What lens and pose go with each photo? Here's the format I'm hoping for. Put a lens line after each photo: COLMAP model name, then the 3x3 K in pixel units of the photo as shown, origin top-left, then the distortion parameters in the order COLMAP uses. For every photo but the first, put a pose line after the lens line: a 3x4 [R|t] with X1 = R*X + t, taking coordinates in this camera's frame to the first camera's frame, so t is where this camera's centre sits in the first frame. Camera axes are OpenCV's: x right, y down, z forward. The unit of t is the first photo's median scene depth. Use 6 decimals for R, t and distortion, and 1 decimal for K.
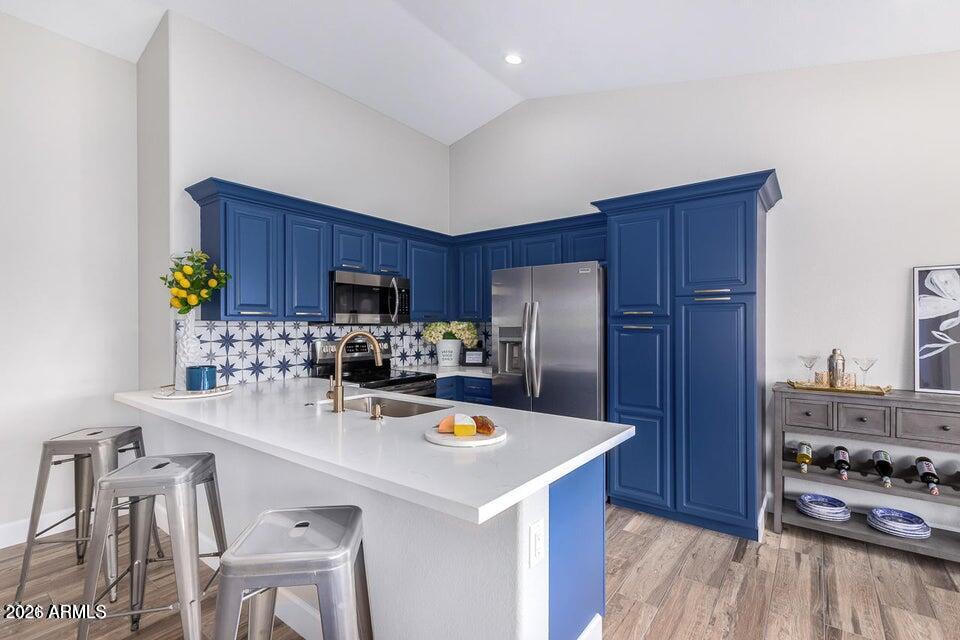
lens RADIAL K [[440.2, 0, 475.8], [0, 440.2, 323.3], [0, 0, 1]] dist [0.006599, -0.003019]
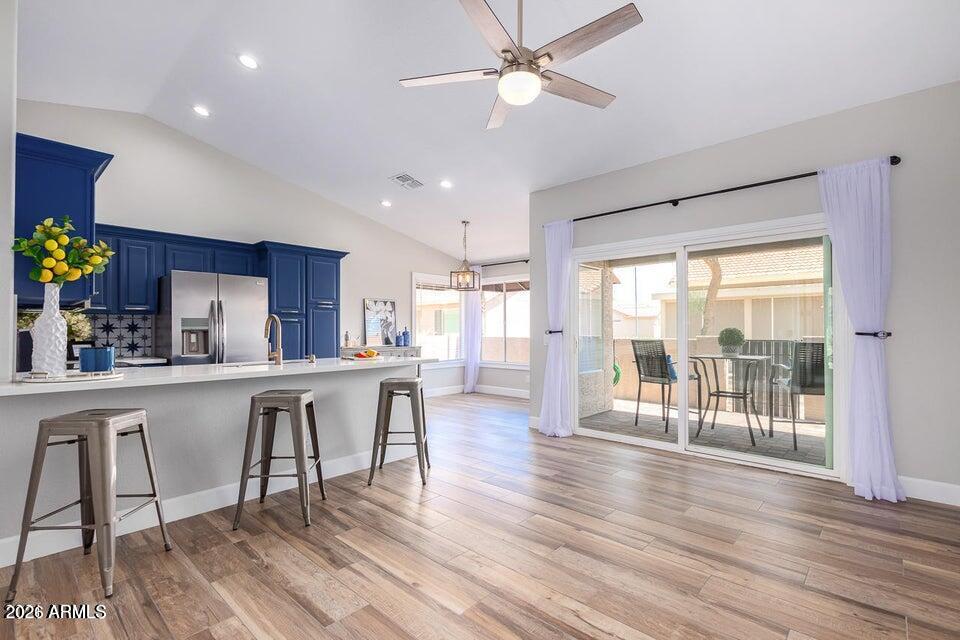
lens RADIAL K [[440.2, 0, 488.7], [0, 440.2, 332.5], [0, 0, 1]] dist [0.006599, -0.003019]
pose [[0.072359, -0.002697, 0.997375, -1.383455], [0.005858, 0.999980, 0.002279, 0.062593], [-0.997361, 0.005678, 0.072373, 0.096760]]
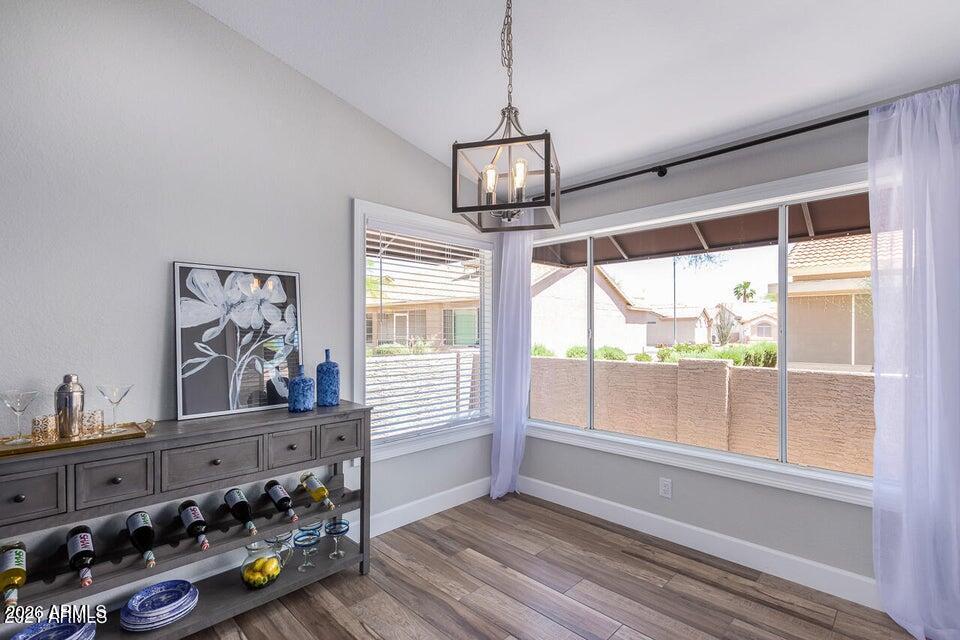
lens RADIAL K [[440.2, 0, 486.4], [0, 440.2, 336.1], [0, 0, 1]] dist [0.006599, -0.003019]
pose [[0.114806, -0.007143, 0.993362, 0.261189], [0.000835, 0.999974, 0.007094, 0.000415], [-0.993388, 0.000015, 0.114809, 0.340374]]
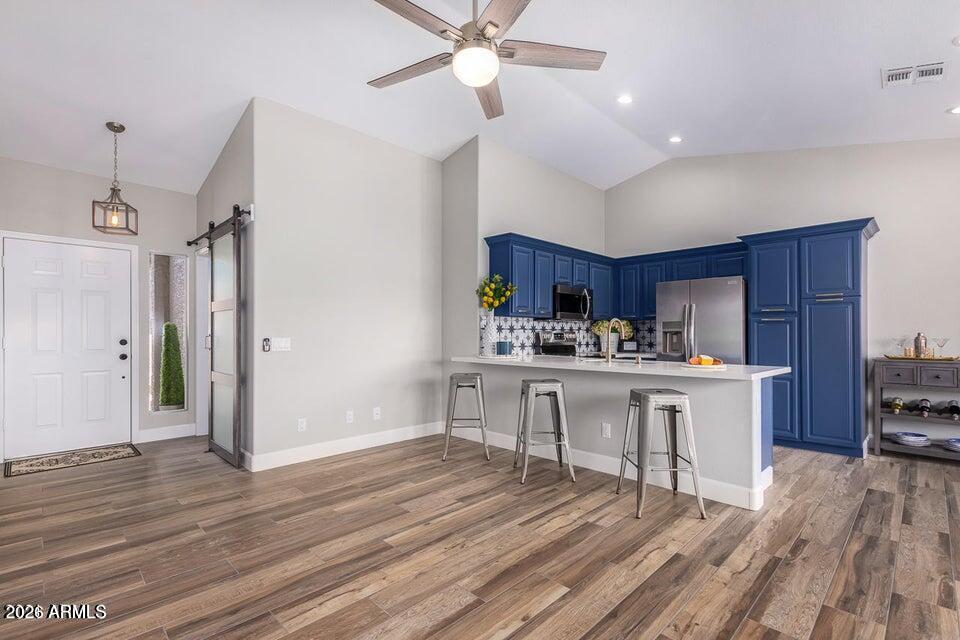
lens RADIAL K [[440.2, 0, 476.6], [0, 440.2, 330.9], [0, 0, 1]] dist [0.006599, -0.003019]
pose [[0.990463, 0.000283, -0.137779, -0.446686], [-0.001246, 0.999975, -0.006902, 0.061438], [0.137774, 0.007008, 0.990439, -0.660223]]
